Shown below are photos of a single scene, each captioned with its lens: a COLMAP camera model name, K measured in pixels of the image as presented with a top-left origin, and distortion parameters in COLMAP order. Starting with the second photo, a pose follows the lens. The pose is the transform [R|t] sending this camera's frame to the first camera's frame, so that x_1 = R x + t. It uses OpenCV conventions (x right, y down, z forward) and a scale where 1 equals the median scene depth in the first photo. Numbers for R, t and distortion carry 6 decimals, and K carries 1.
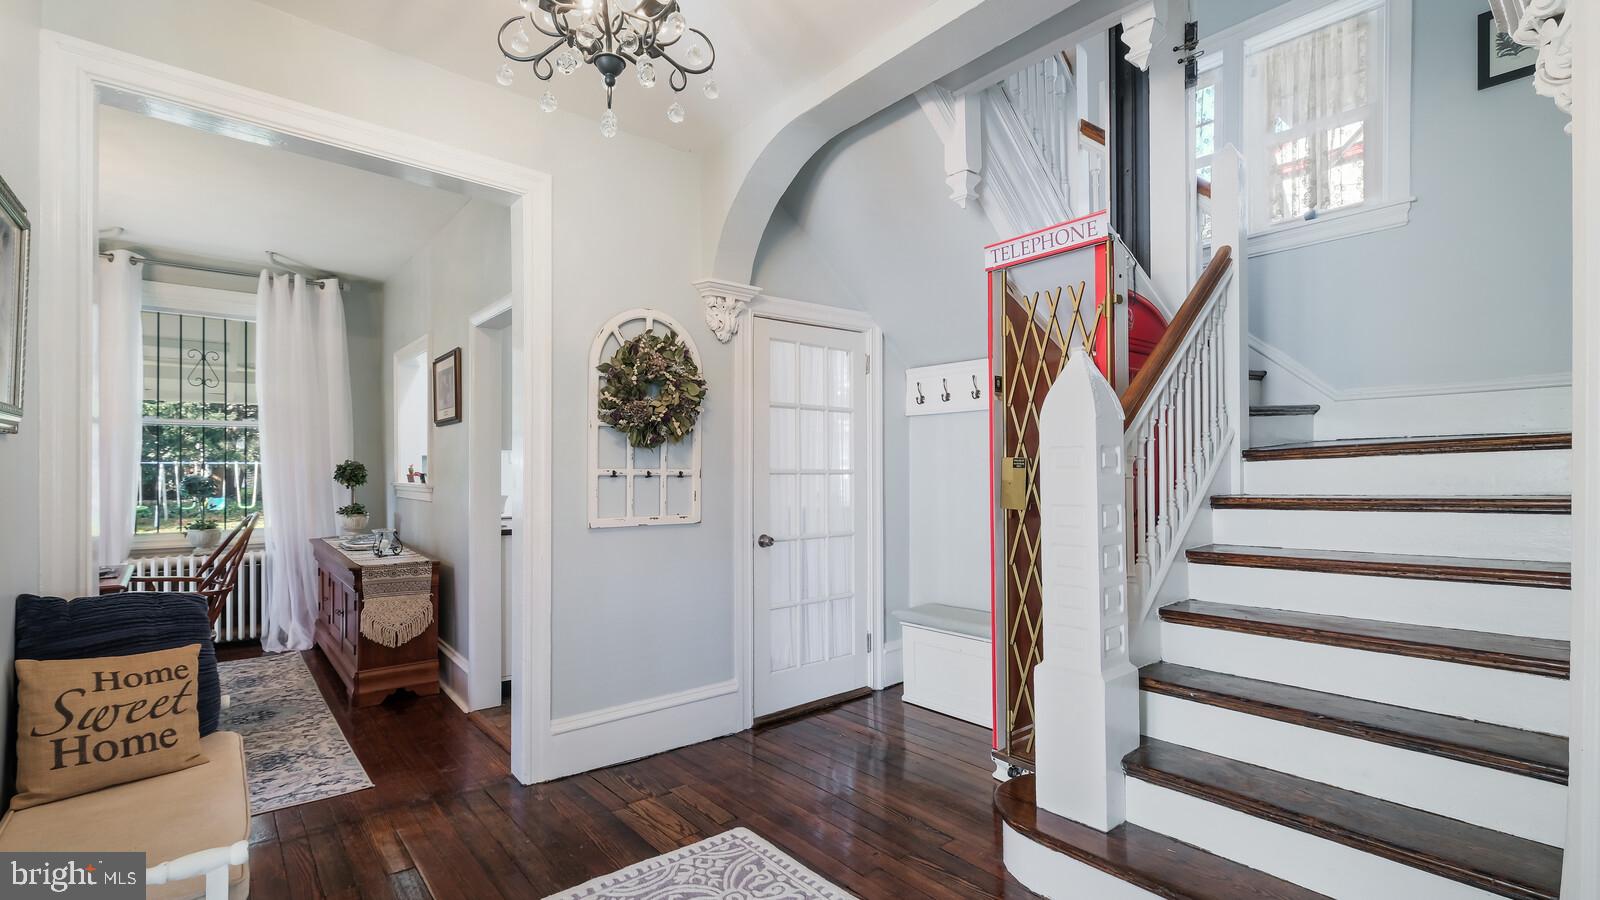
lens RADIAL K [[682.0, 0, 802.2], [0, 682.0, 454.2], [0, 0, 1]] dist [0.001137, 0.000552]
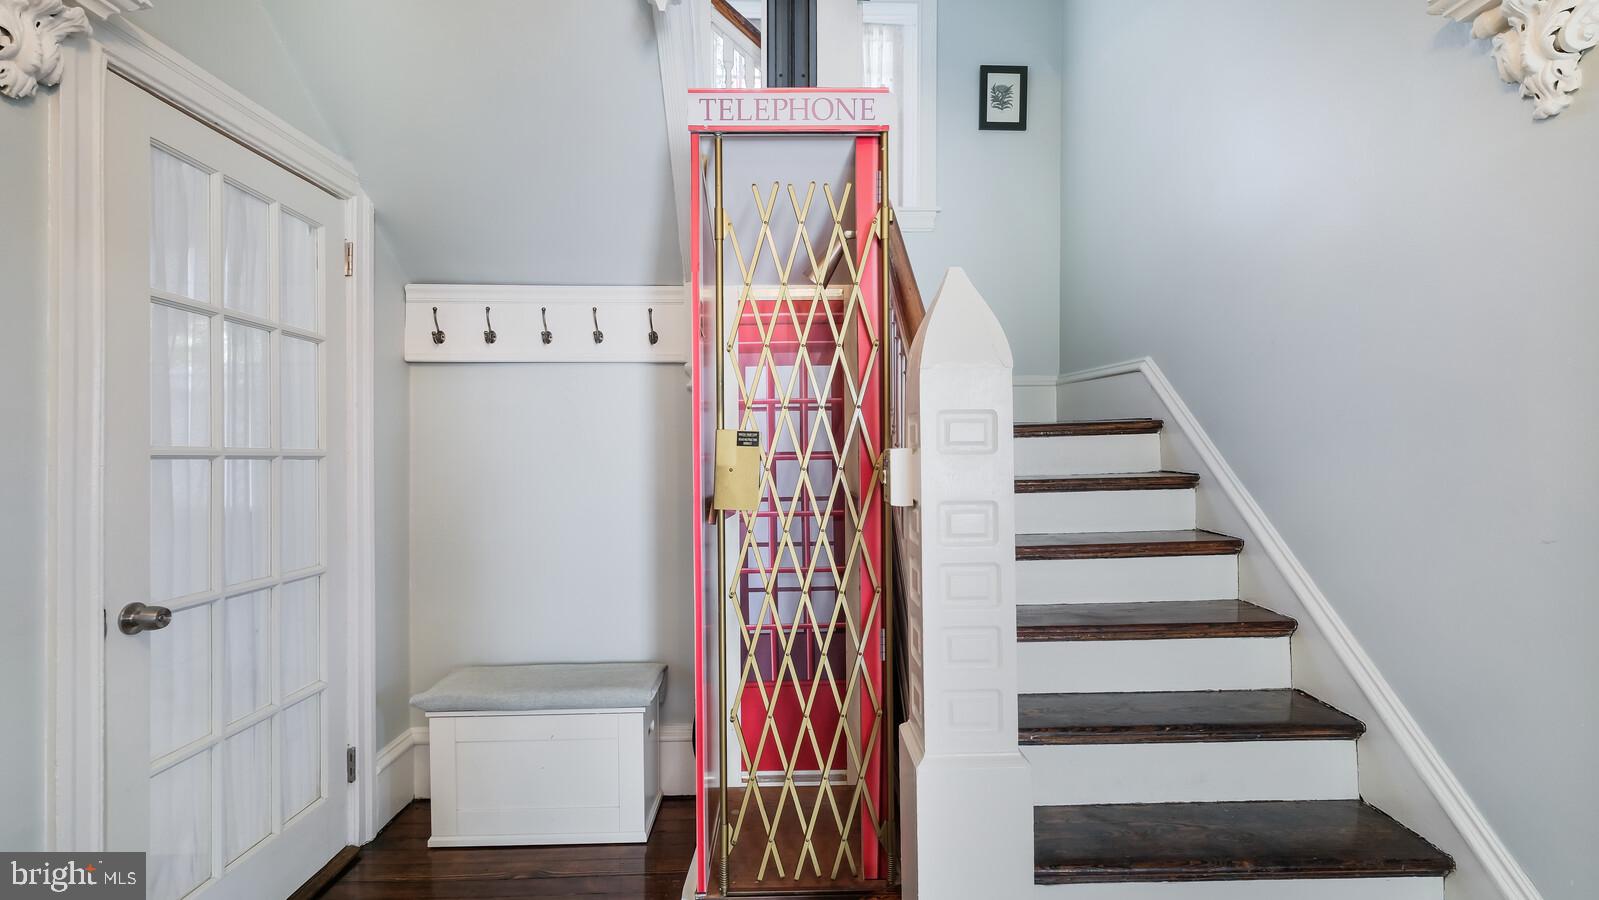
lens RADIAL K [[706.4, 0, 799.5], [0, 706.4, 450.0], [0, 0, 1]] dist [0.000963, 0.000560]
pose [[0.637968, 0.005794, 0.770041, -0.136104], [-0.018787, 0.999791, 0.008042, 0.013872], [-0.769833, -0.019597, 0.637944, 0.429005]]
